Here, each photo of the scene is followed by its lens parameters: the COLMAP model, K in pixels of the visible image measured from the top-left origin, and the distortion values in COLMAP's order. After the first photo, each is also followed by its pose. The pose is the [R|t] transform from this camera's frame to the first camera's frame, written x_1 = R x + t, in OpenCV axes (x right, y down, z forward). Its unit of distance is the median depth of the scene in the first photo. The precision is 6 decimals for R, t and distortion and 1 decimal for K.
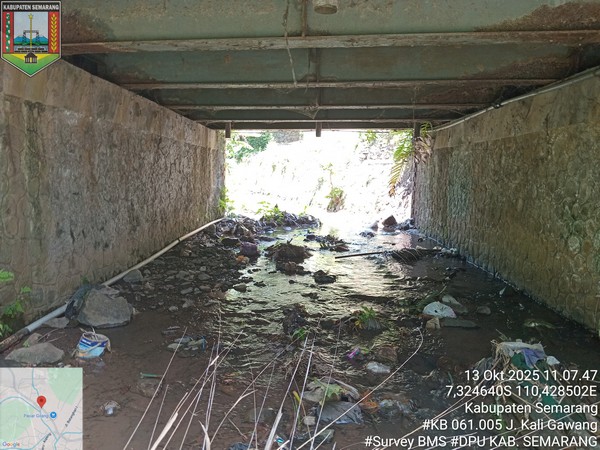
lens RADIAL K [[449.7, 0, 300.0], [0, 449.7, 225.0], [0, 0, 1]] dist [0.080891, -0.168411]
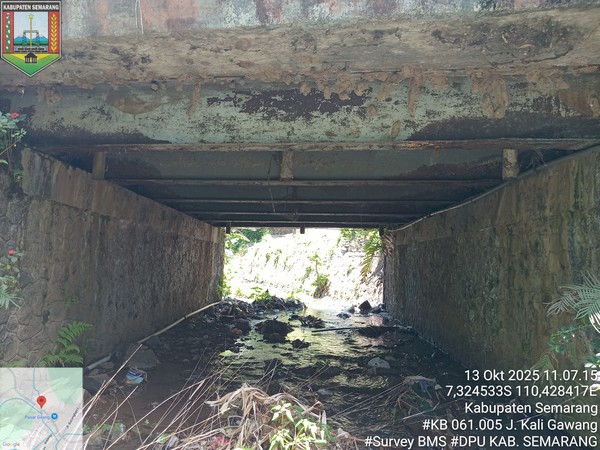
lens RADIAL K [[449.7, 0, 300.0], [0, 449.7, 225.0], [0, 0, 1]] dist [0.080891, -0.168411]
pose [[0.999899, 0.011196, 0.008723, 0.027751], [-0.009246, 0.980126, -0.198158, 0.027690], [-0.010769, 0.198057, 0.980131, -0.239188]]
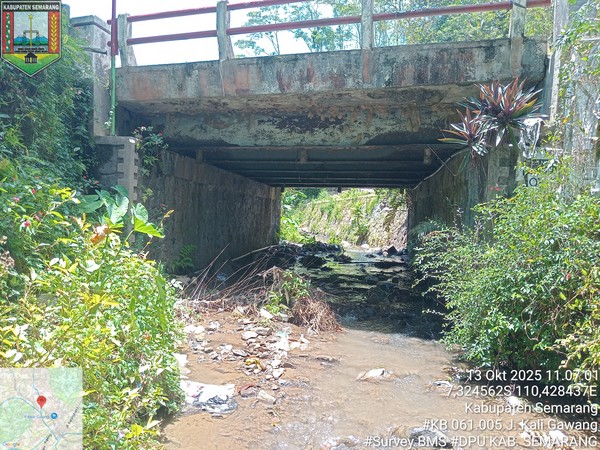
lens RADIAL K [[449.7, 0, 300.0], [0, 449.7, 225.0], [0, 0, 1]] dist [0.080891, -0.168411]
pose [[0.990643, 0.020831, -0.134881, 0.140276], [-0.034159, 0.994672, -0.097268, 0.086214], [0.132136, 0.100965, 0.986076, -0.643161]]
